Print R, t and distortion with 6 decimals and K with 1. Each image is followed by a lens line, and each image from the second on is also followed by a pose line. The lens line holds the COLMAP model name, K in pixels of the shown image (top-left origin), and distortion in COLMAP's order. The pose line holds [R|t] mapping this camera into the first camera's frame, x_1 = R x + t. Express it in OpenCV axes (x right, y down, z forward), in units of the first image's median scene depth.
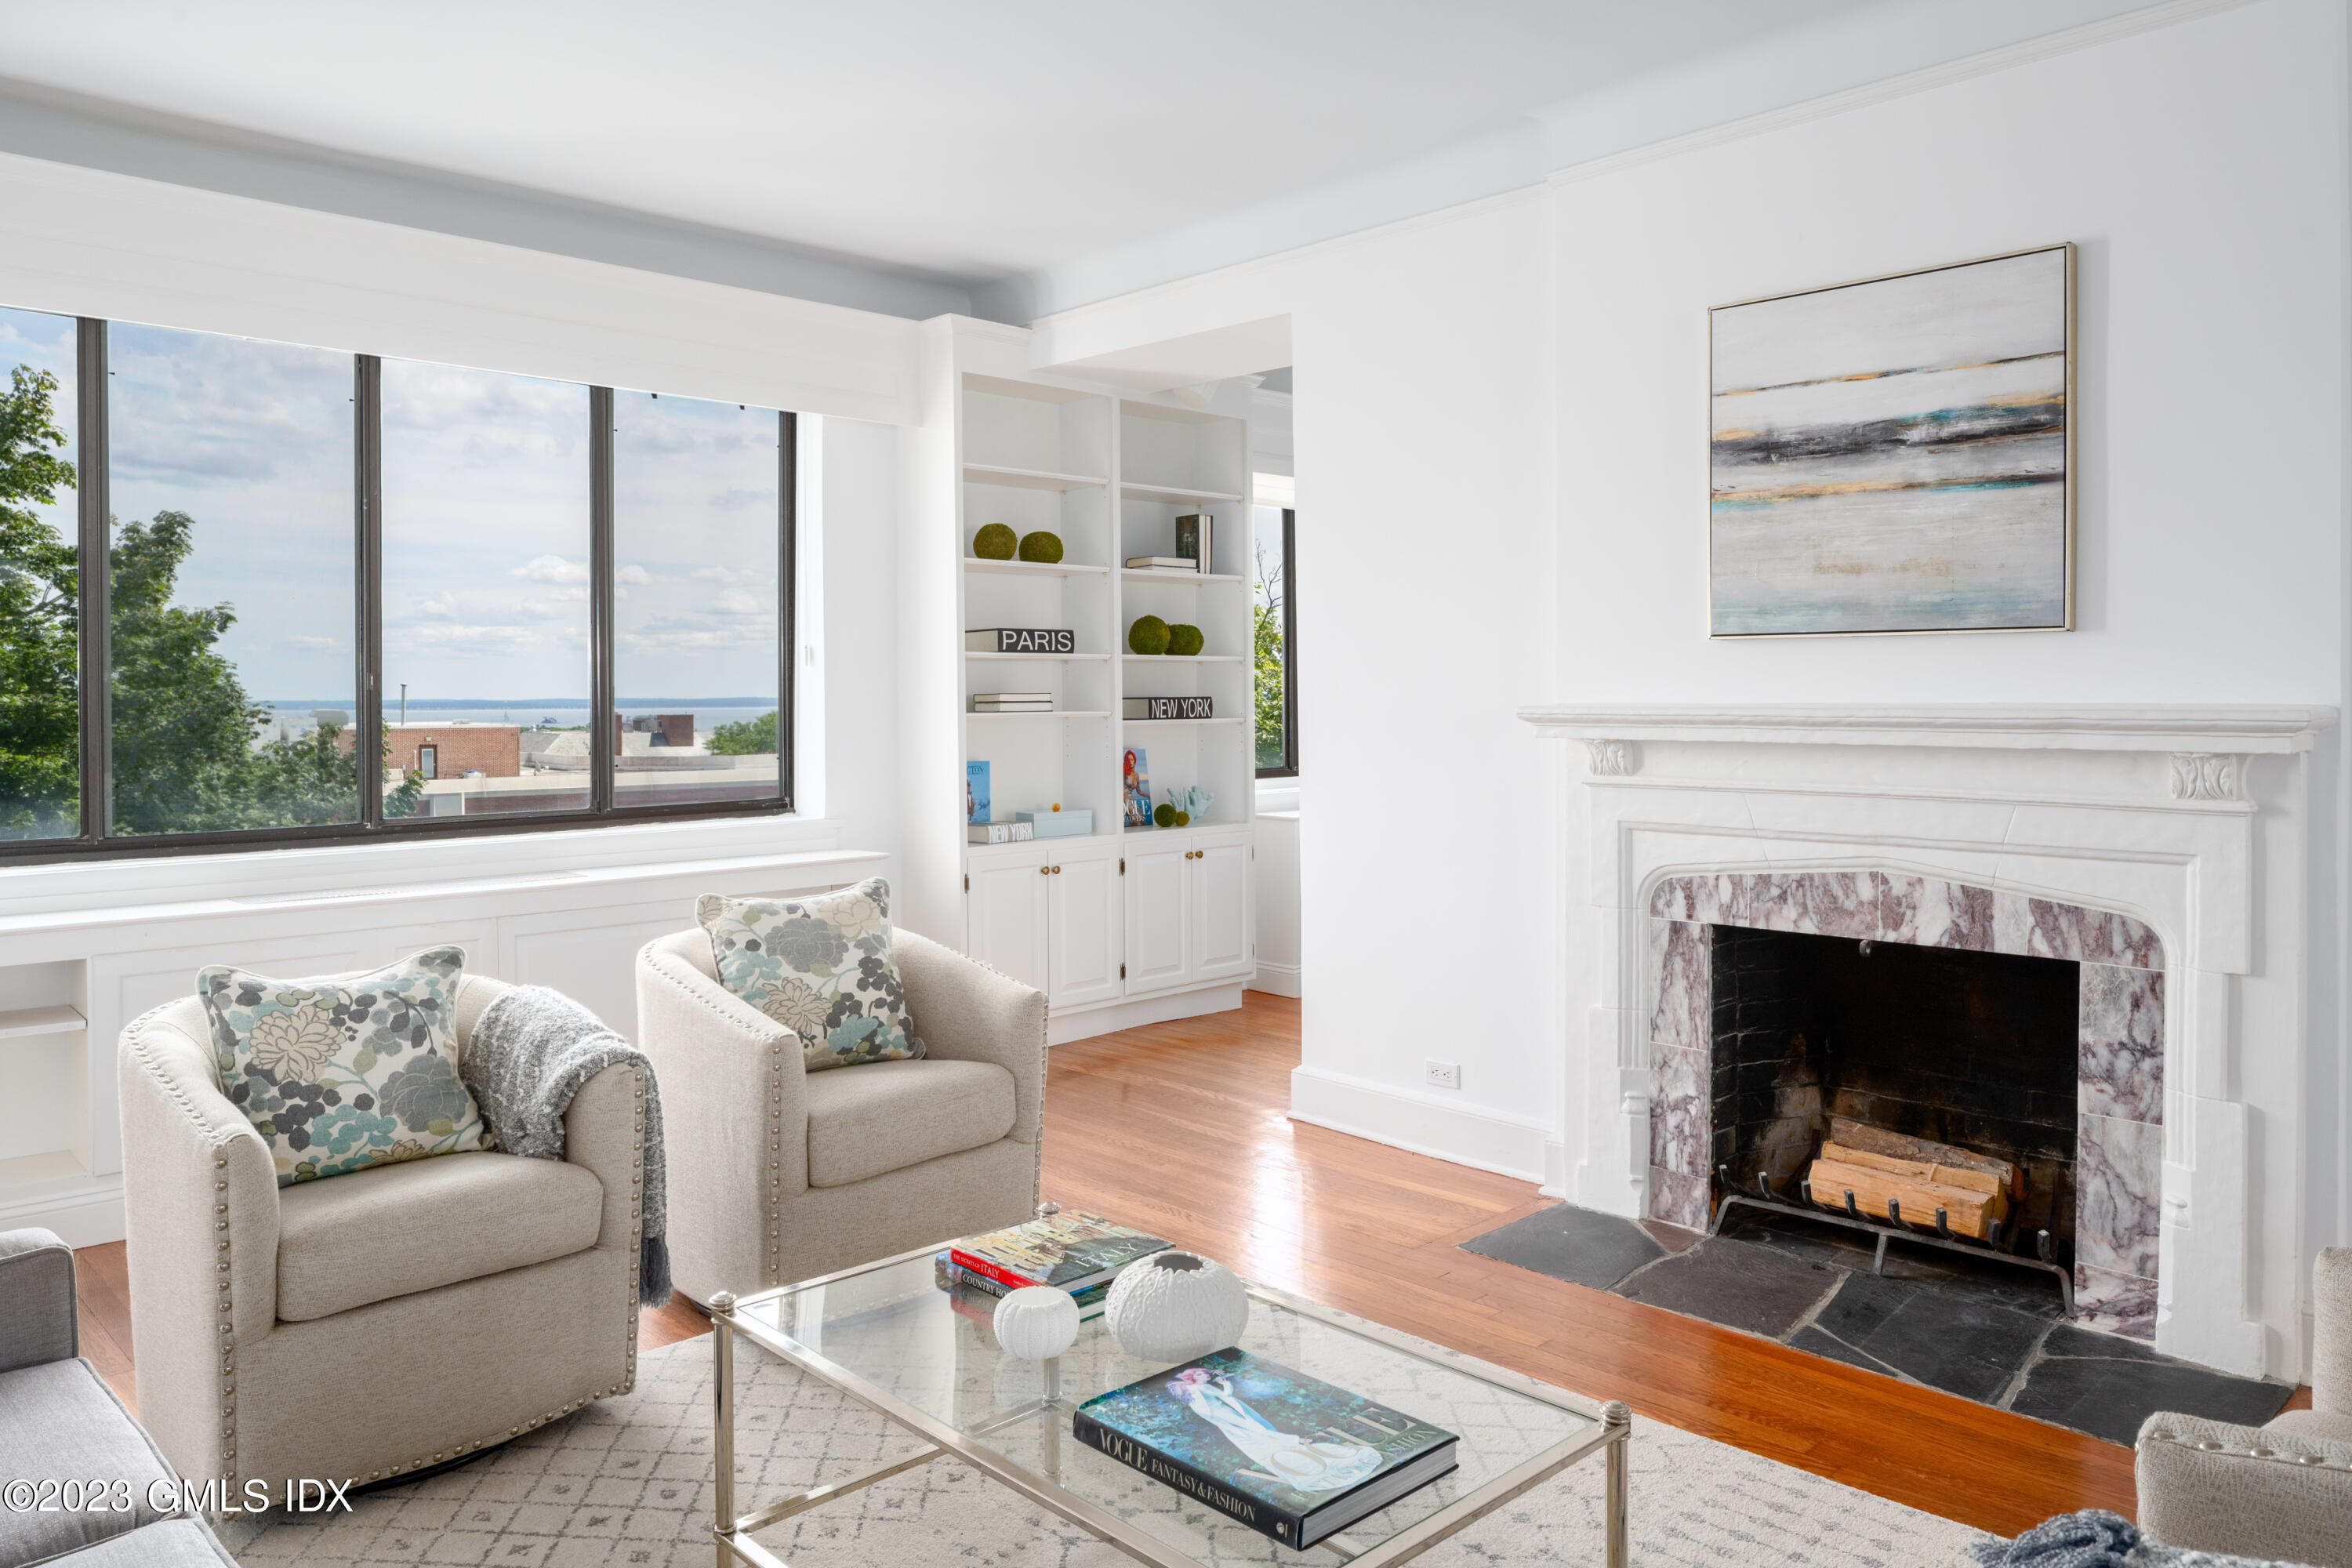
lens RADIAL K [[1617.0, 0, 1177.8], [0, 1617.0, 709.8], [0, 0, 1]] dist [0.001050, 0.002441]
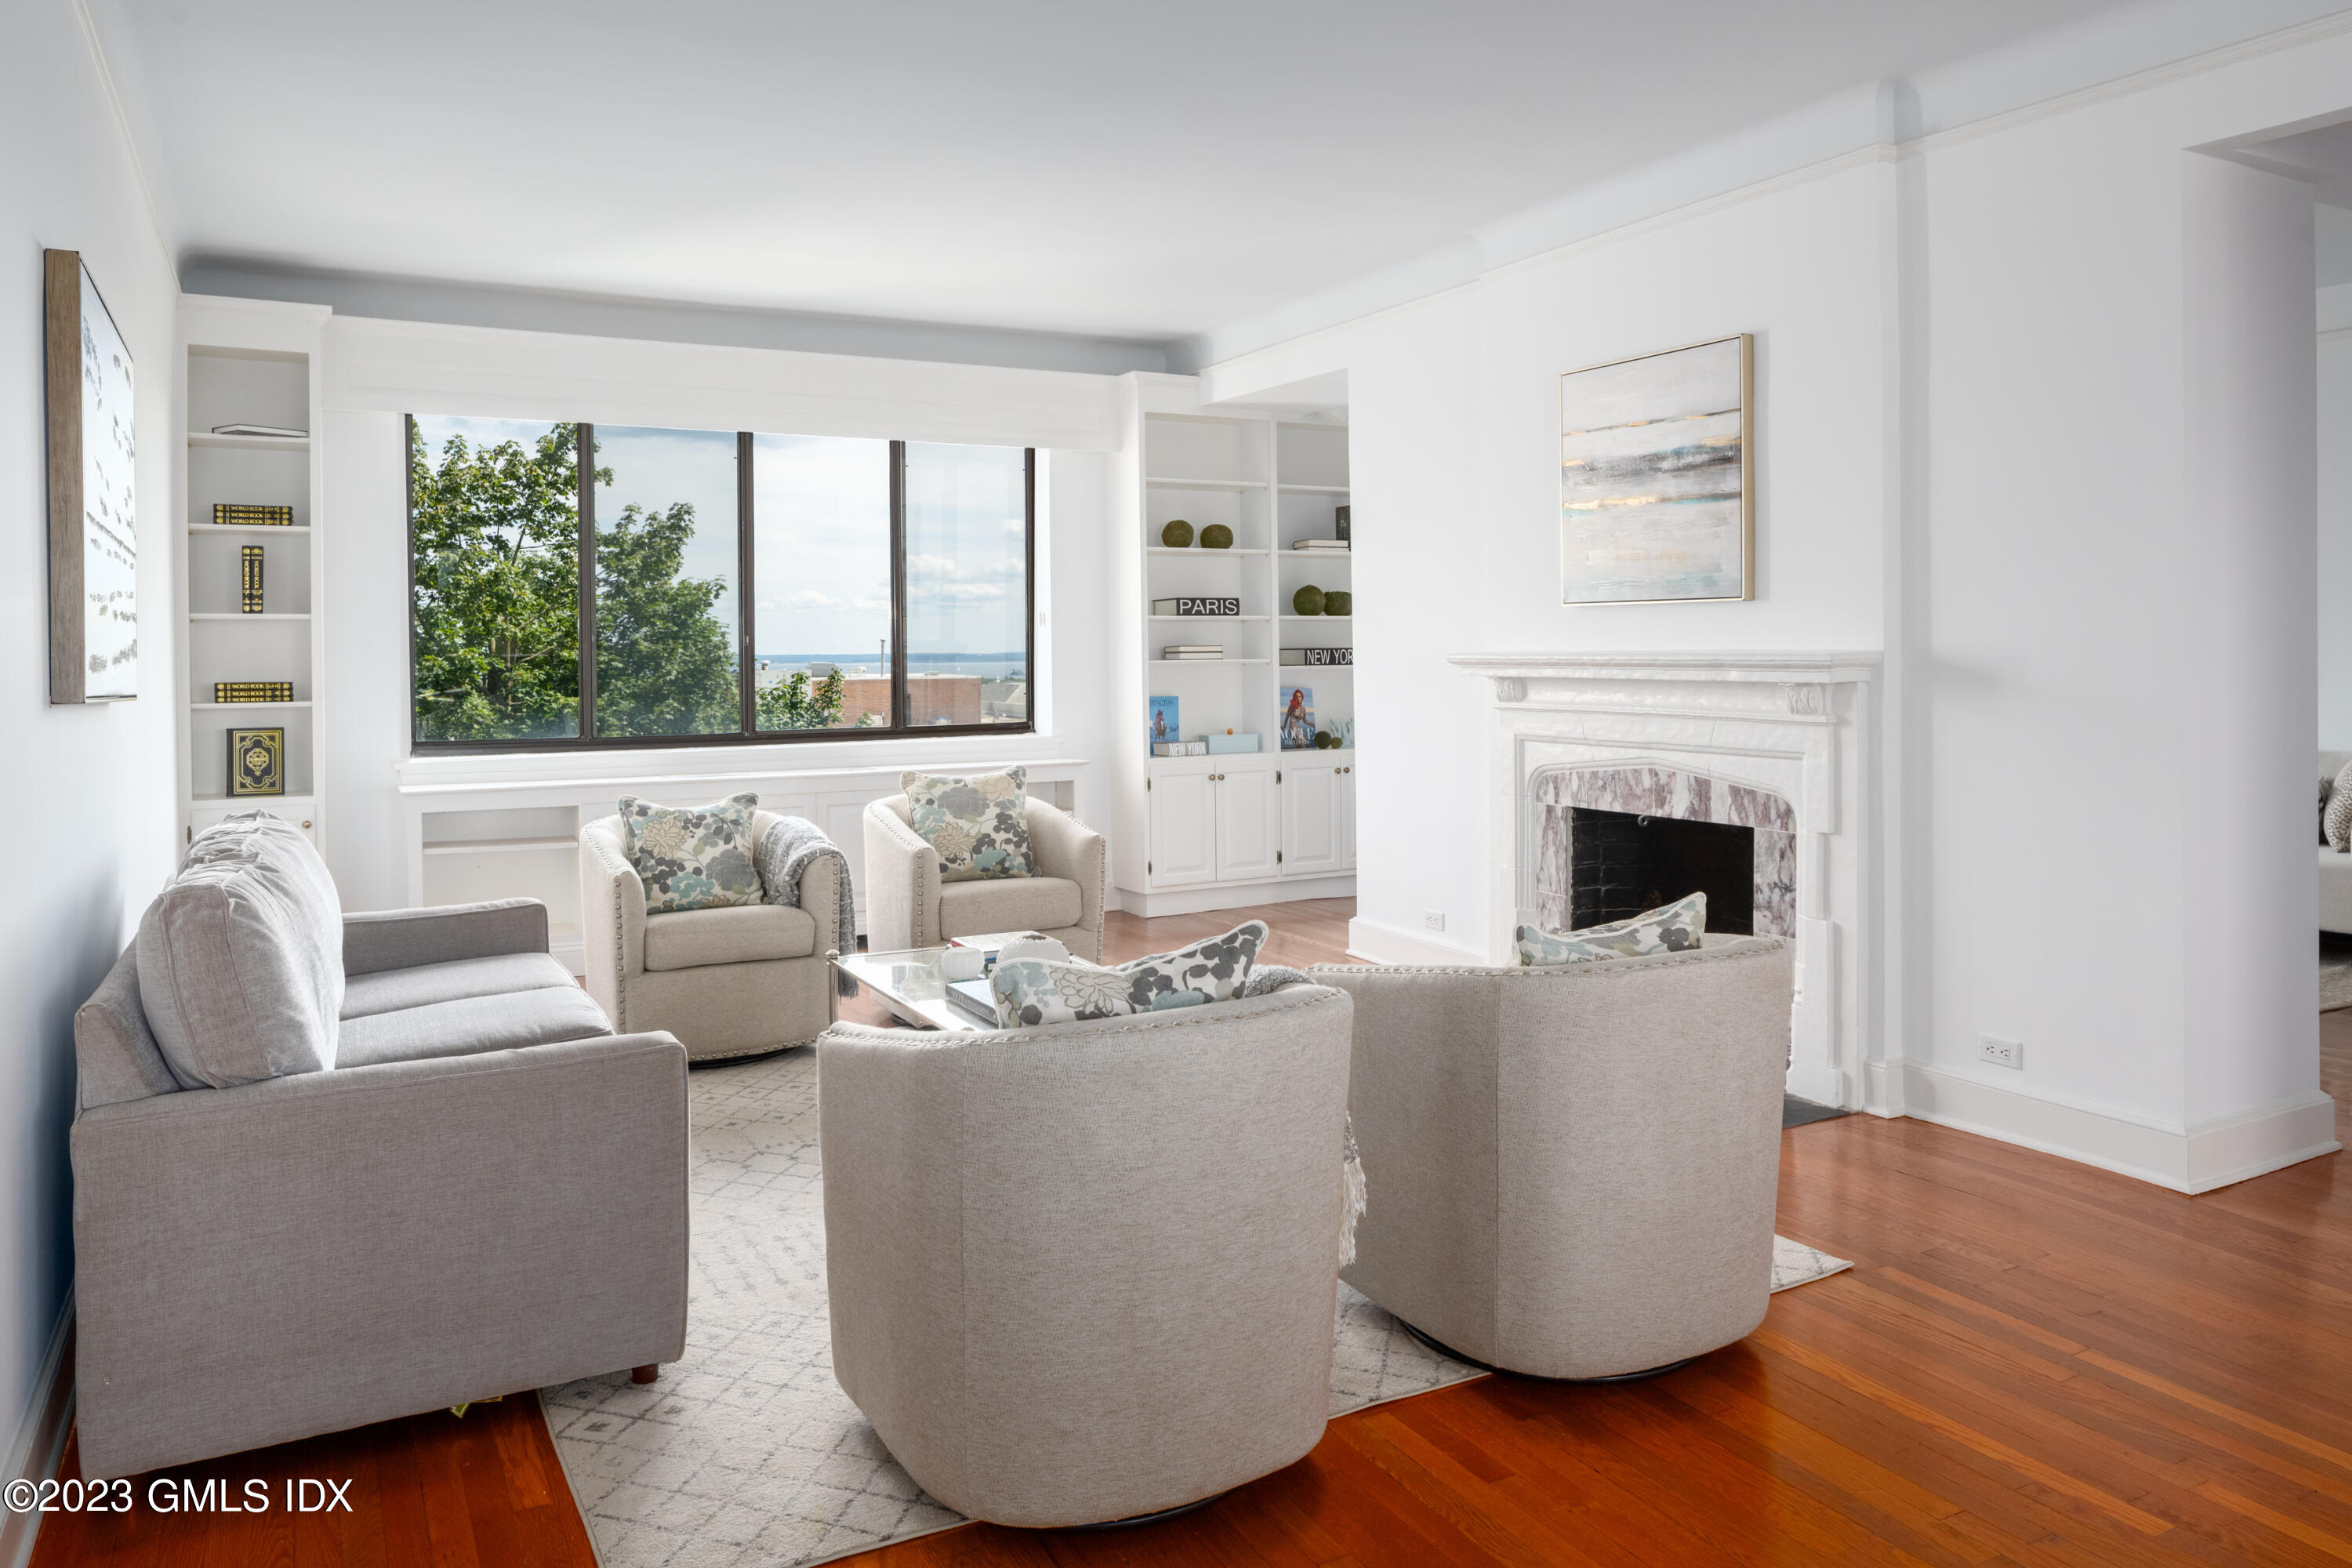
lens RADIAL K [[1629.3, 0, 1175.3], [0, 1629.3, 659.5], [0, 0, 1]] dist [0.034548, -0.000189]
pose [[0.961954, -0.002634, -0.273198, 0.421479], [0.002359, 0.999996, -0.001335, 0.004870], [0.273200, 0.000640, 0.961957, -0.510412]]
